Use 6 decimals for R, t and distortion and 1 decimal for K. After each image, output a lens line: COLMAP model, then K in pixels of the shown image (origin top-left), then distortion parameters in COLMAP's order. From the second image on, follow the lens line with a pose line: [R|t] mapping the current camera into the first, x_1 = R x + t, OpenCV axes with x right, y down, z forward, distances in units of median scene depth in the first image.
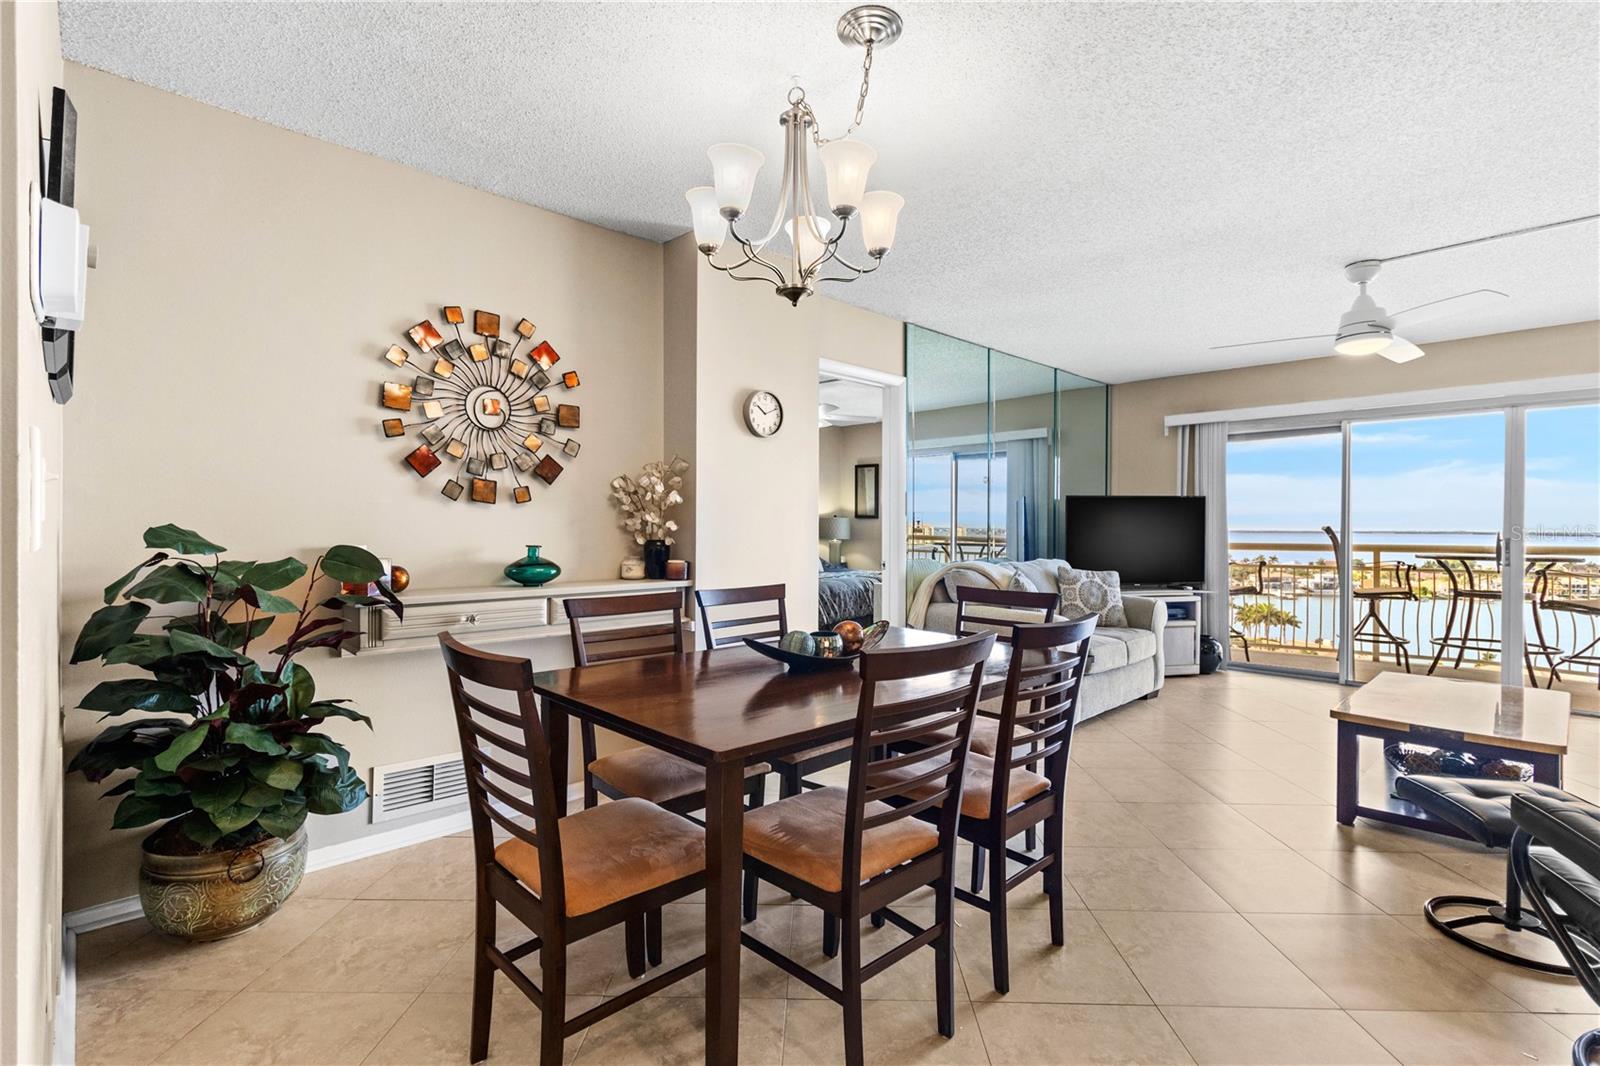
lens RADIAL K [[745.8, 0, 809.6], [0, 745.8, 537.1], [0, 0, 1]] dist [0.002545, 0.000606]
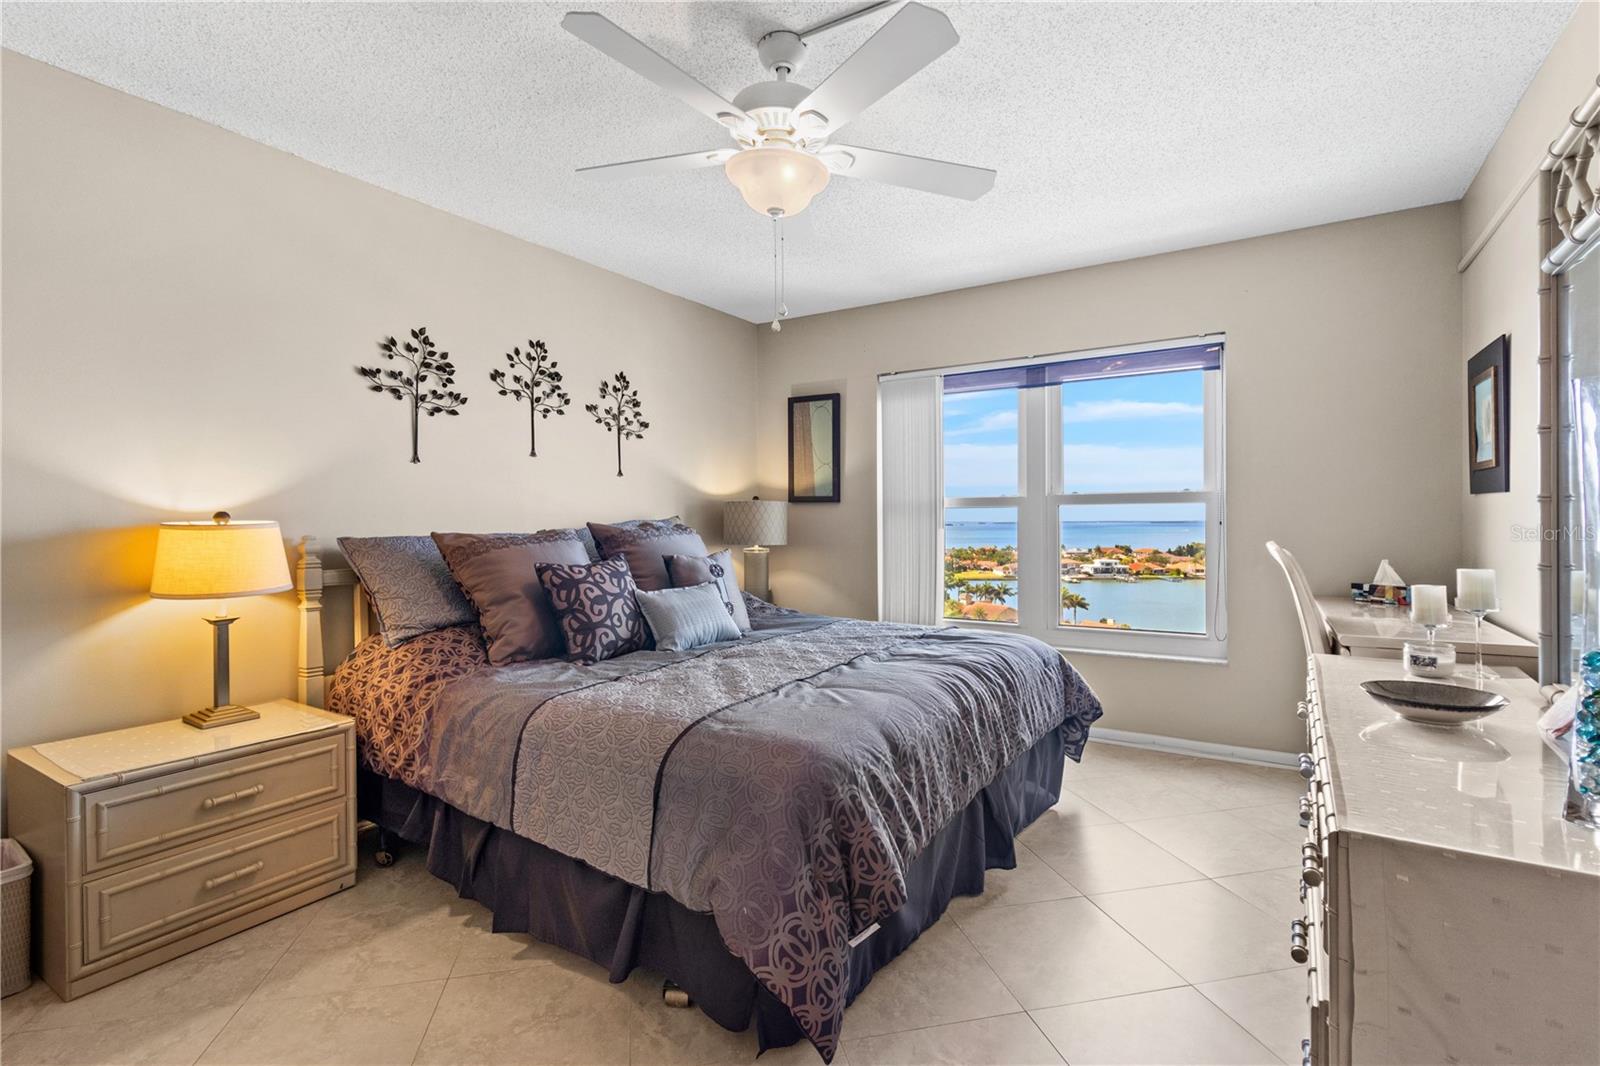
lens RADIAL K [[745.8, 0, 809.6], [0, 745.8, 537.1], [0, 0, 1]] dist [0.002545, 0.000606]
pose [[0.972520, -0.016531, 0.232234, -0.044319], [0.015257, 0.999857, 0.007284, -0.005398], [-0.232321, -0.003541, 0.972633, 0.511197]]
